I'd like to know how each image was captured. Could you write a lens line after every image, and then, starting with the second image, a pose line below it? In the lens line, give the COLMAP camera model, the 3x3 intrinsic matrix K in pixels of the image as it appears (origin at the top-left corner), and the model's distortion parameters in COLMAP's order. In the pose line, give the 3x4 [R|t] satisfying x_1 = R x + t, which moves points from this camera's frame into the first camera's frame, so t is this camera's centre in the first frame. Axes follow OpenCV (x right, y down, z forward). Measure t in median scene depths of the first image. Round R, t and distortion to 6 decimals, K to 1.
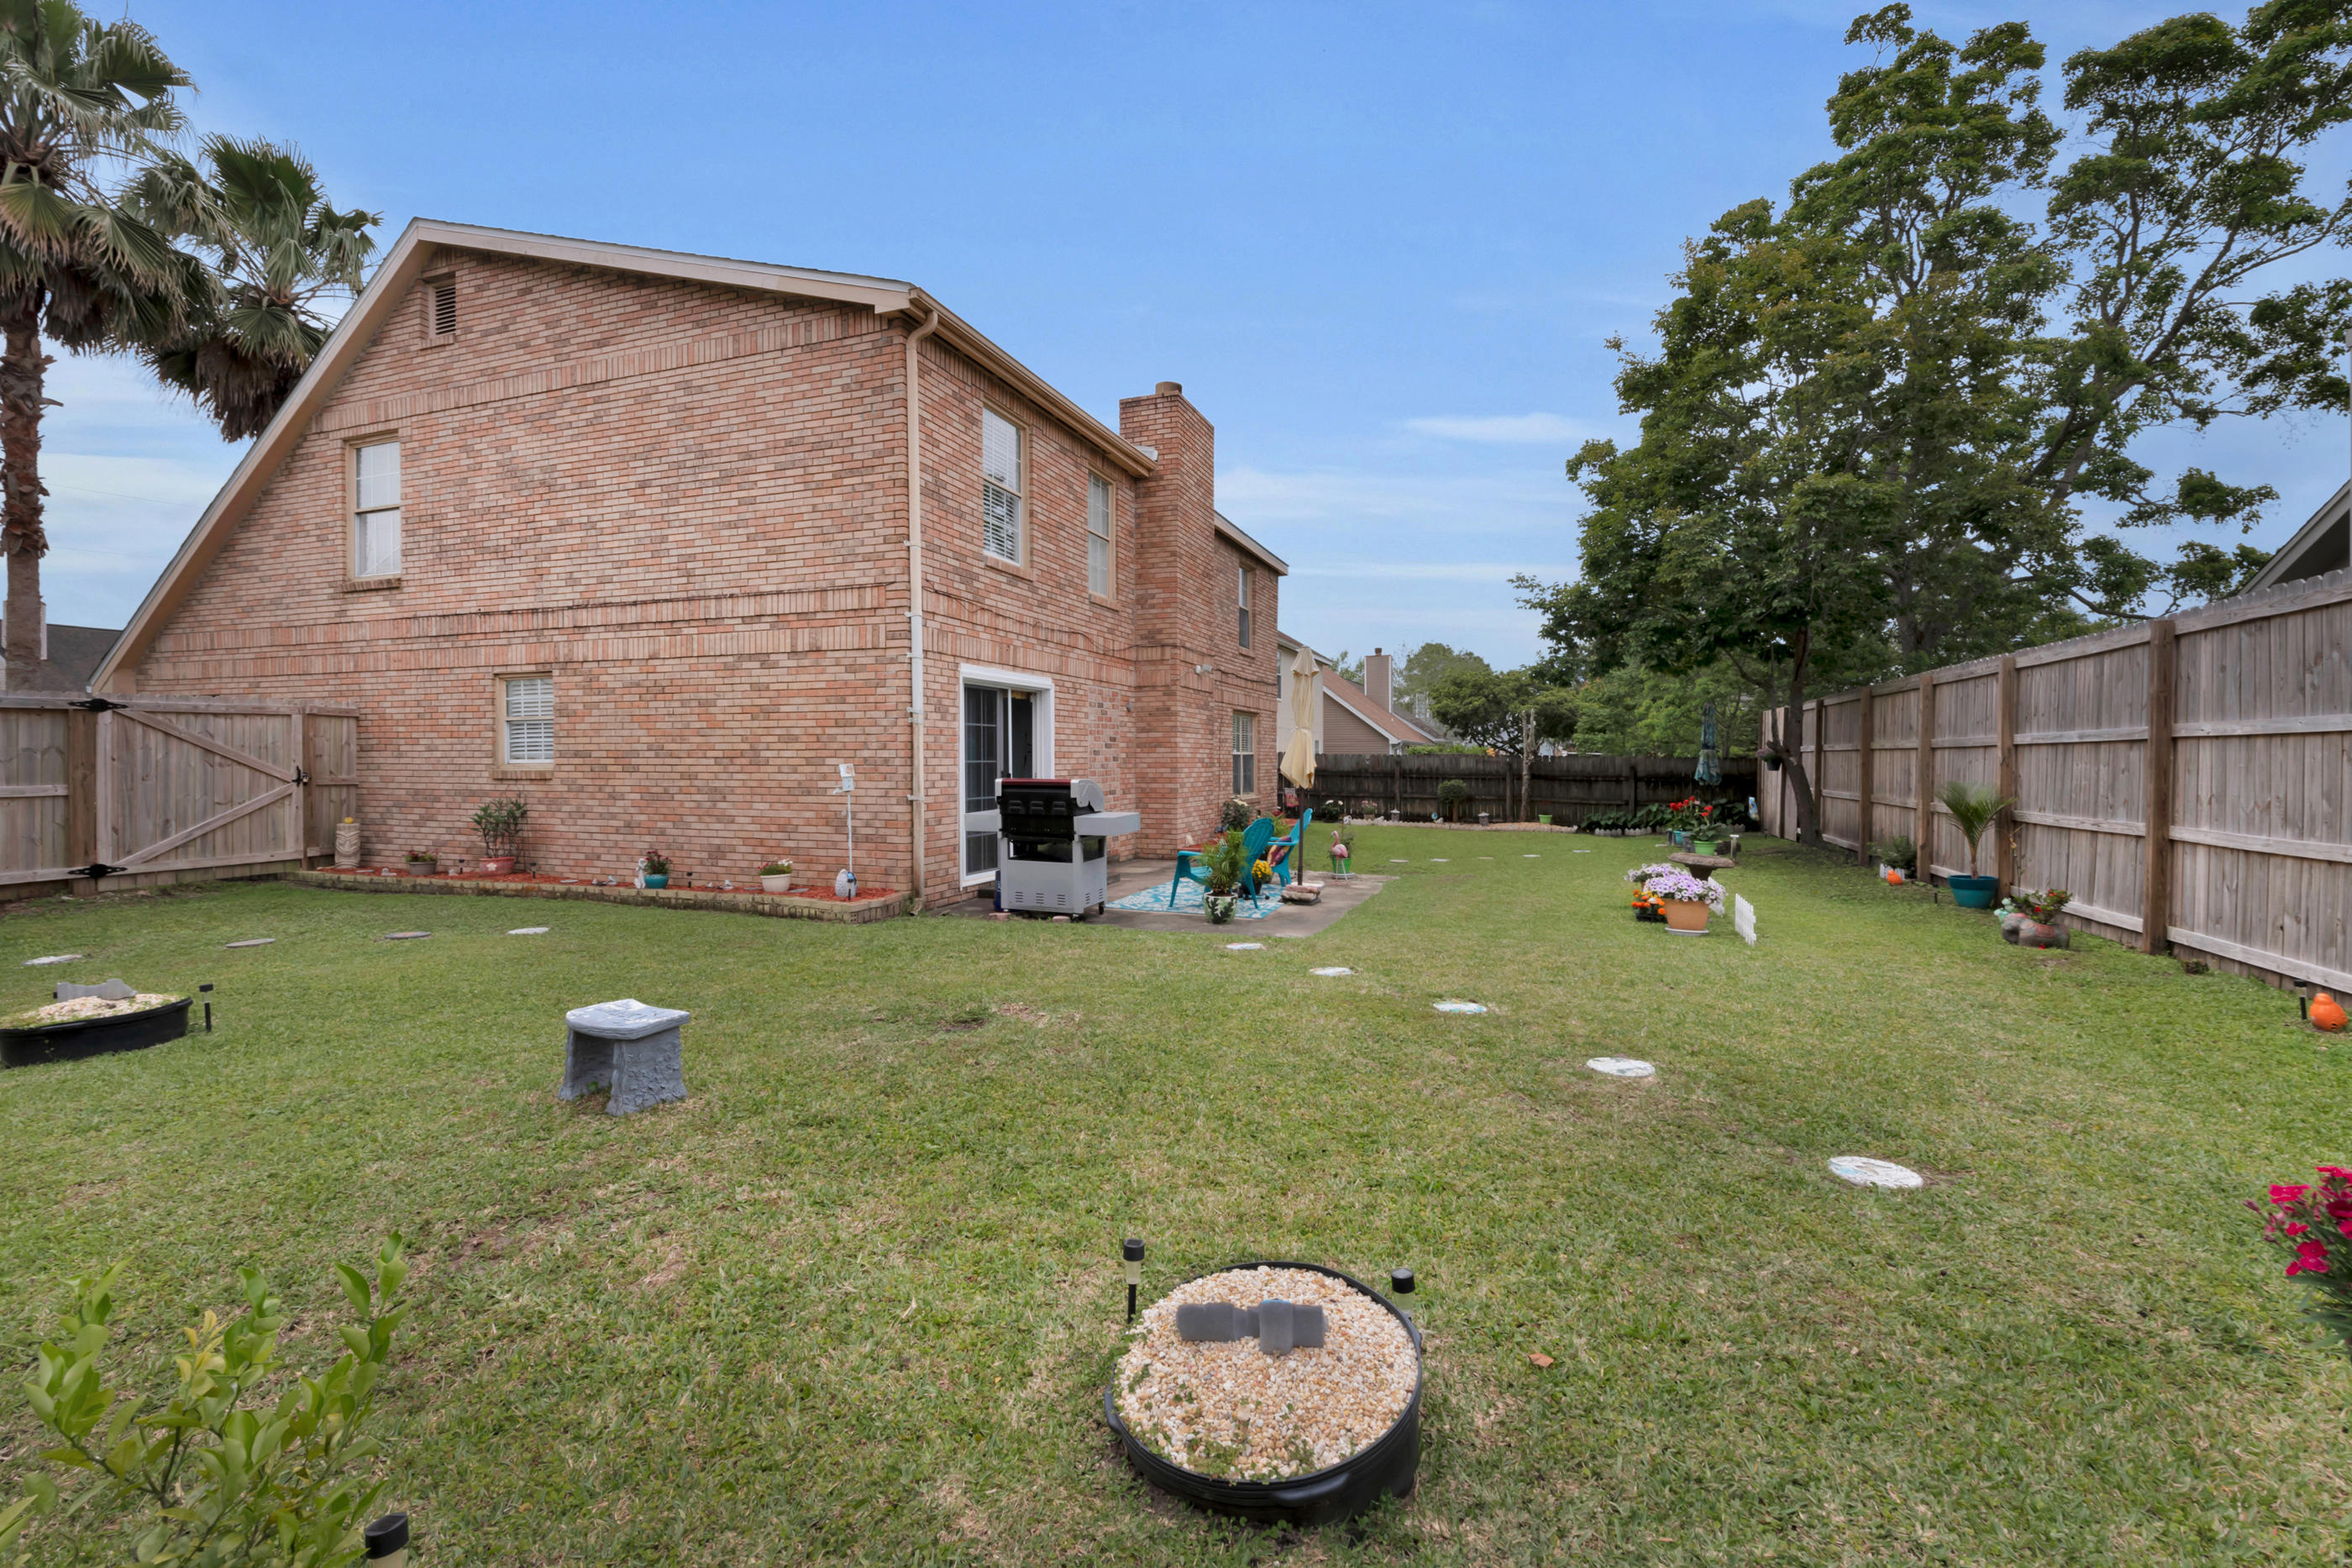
lens RADIAL K [[981.4, 0, 1175.8], [0, 981.4, 763.8], [0, 0, 1]] dist [0.000052, -0.005160]
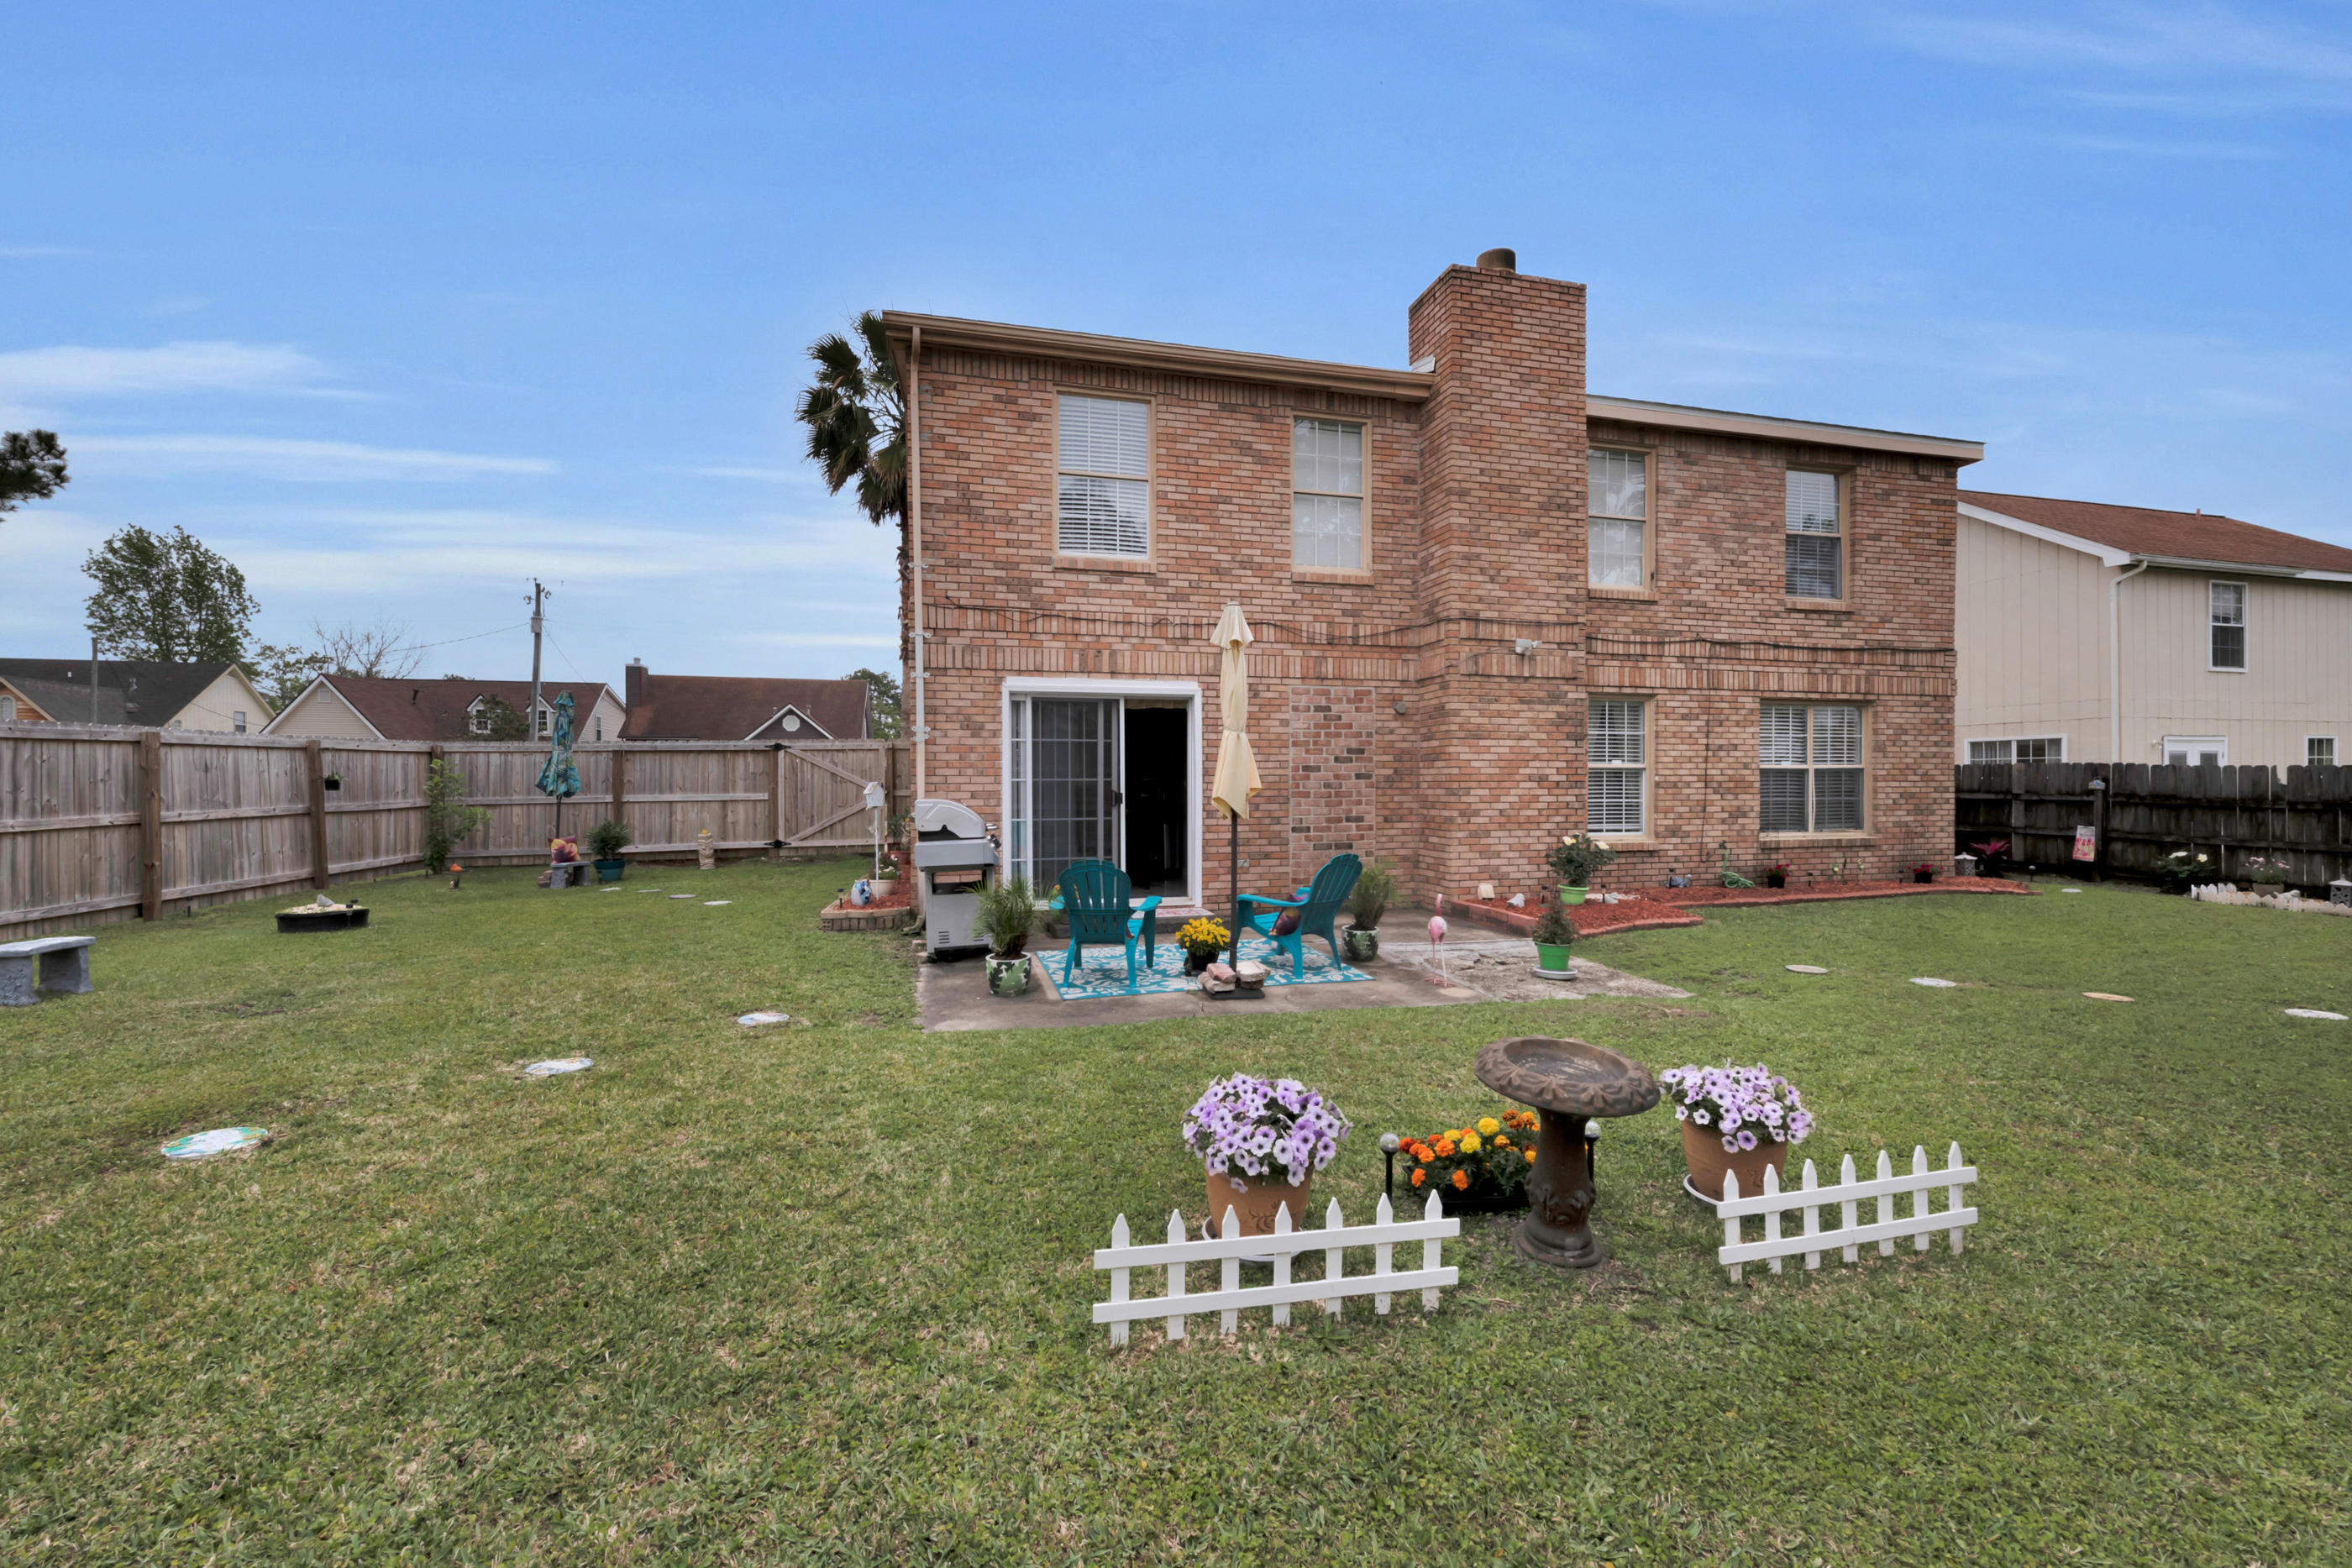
lens RADIAL K [[942.3, 0, 1176.1], [0, 942.3, 785.7], [0, 0, 1]] dist [-0.000433, -0.000088]
pose [[0.576143, 0.004268, -0.817338, 0.786272], [-0.001876, 0.999991, 0.003899, -0.000119], [0.817347, -0.000713, 0.576145, 0.758577]]
